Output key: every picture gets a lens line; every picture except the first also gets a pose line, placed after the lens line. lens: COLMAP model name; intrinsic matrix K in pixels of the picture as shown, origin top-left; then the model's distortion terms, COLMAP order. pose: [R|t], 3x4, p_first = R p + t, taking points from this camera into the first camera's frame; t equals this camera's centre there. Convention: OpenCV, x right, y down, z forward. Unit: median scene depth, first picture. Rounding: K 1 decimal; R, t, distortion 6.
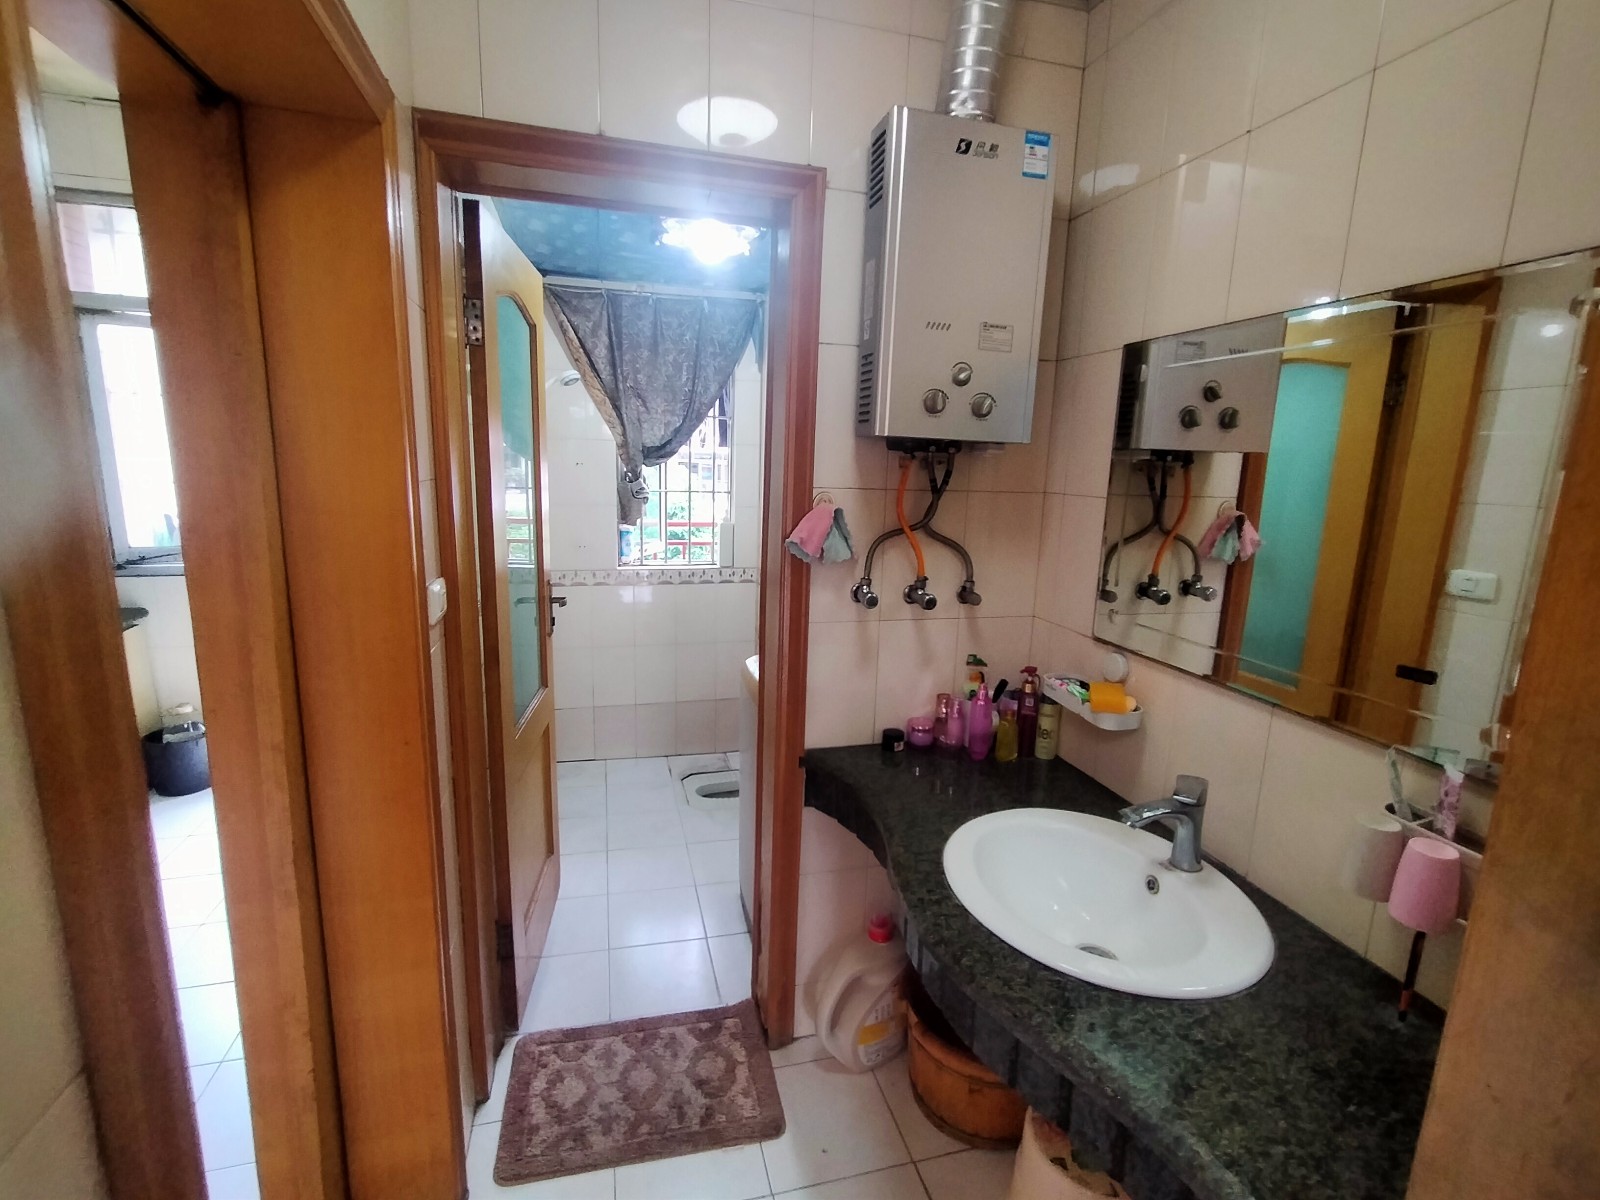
lens RADIAL K [[734.7, 0, 811.6], [0, 734.7, 601.3], [0, 0, 1]] dist [0.002161, 0.000475]
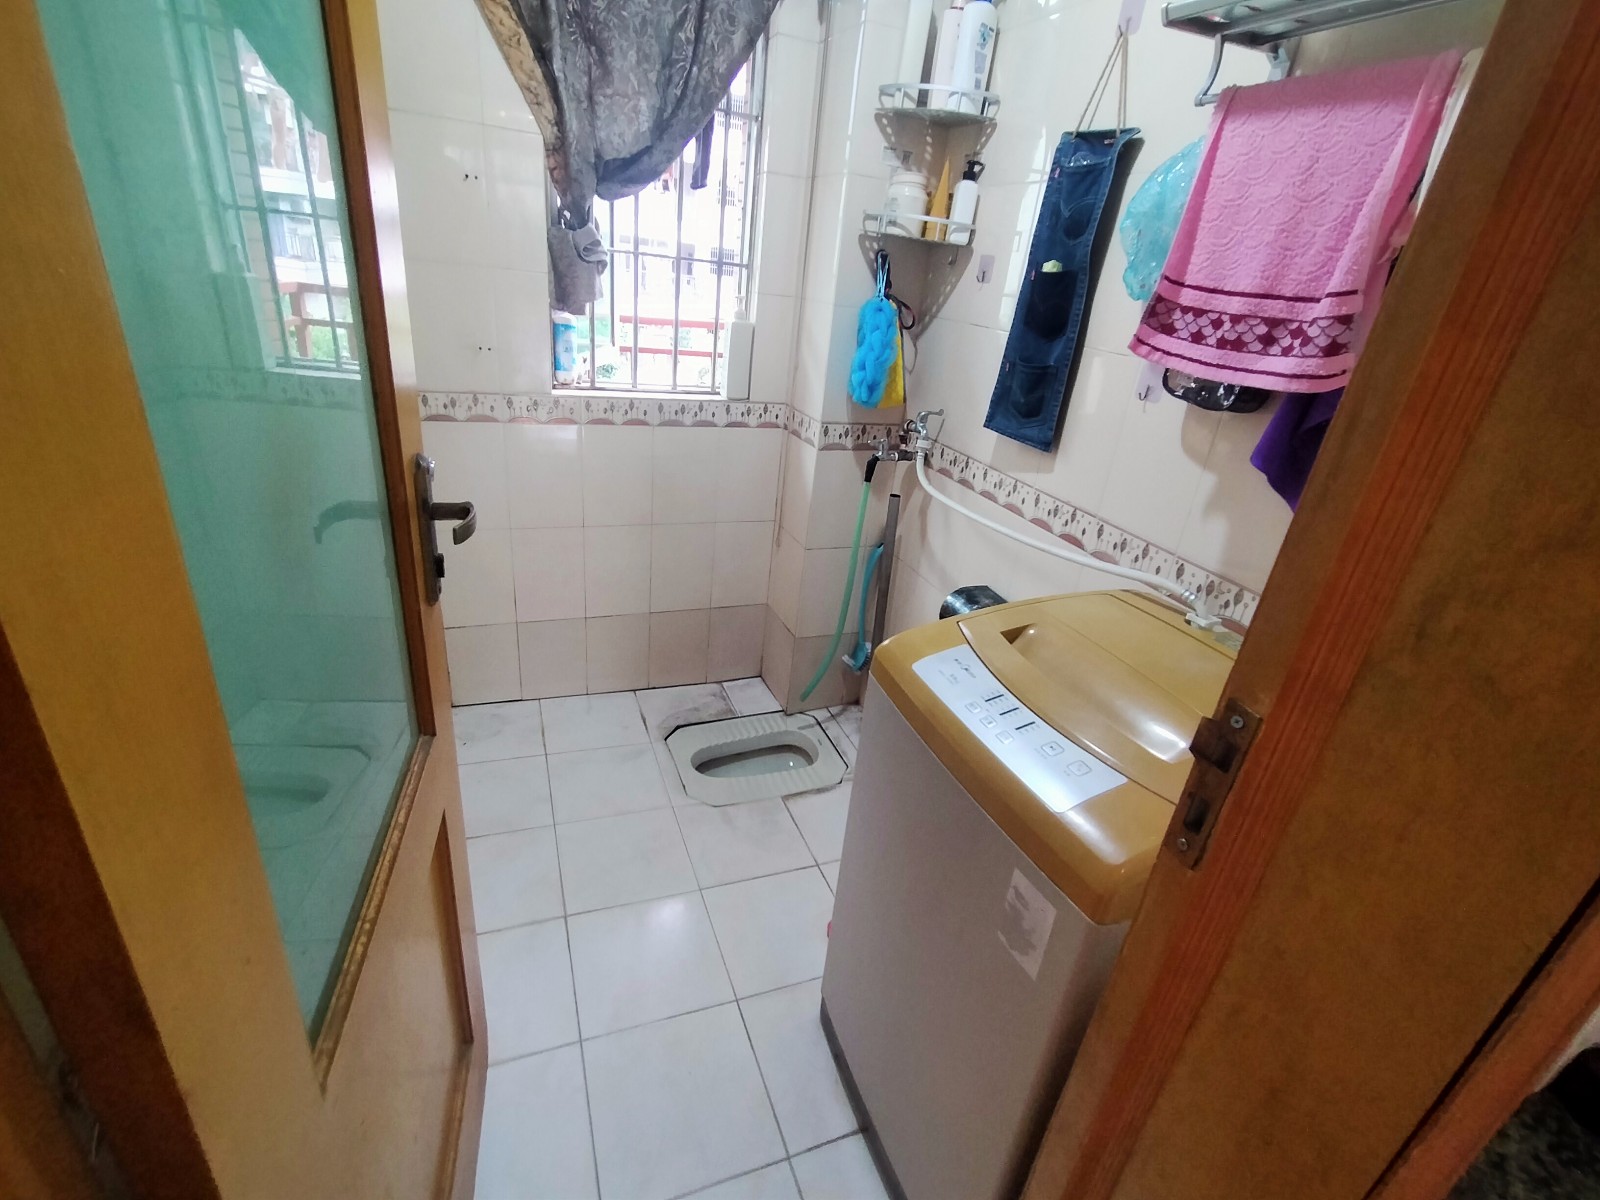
lens RADIAL K [[734.7, 0, 811.6], [0, 734.7, 601.3], [0, 0, 1]] dist [0.002161, 0.000475]
pose [[0.991266, 0.021436, 0.130125, -0.136937], [-0.051963, 0.970365, 0.235989, -0.033219], [-0.121210, -0.240689, 0.963004, 0.395159]]
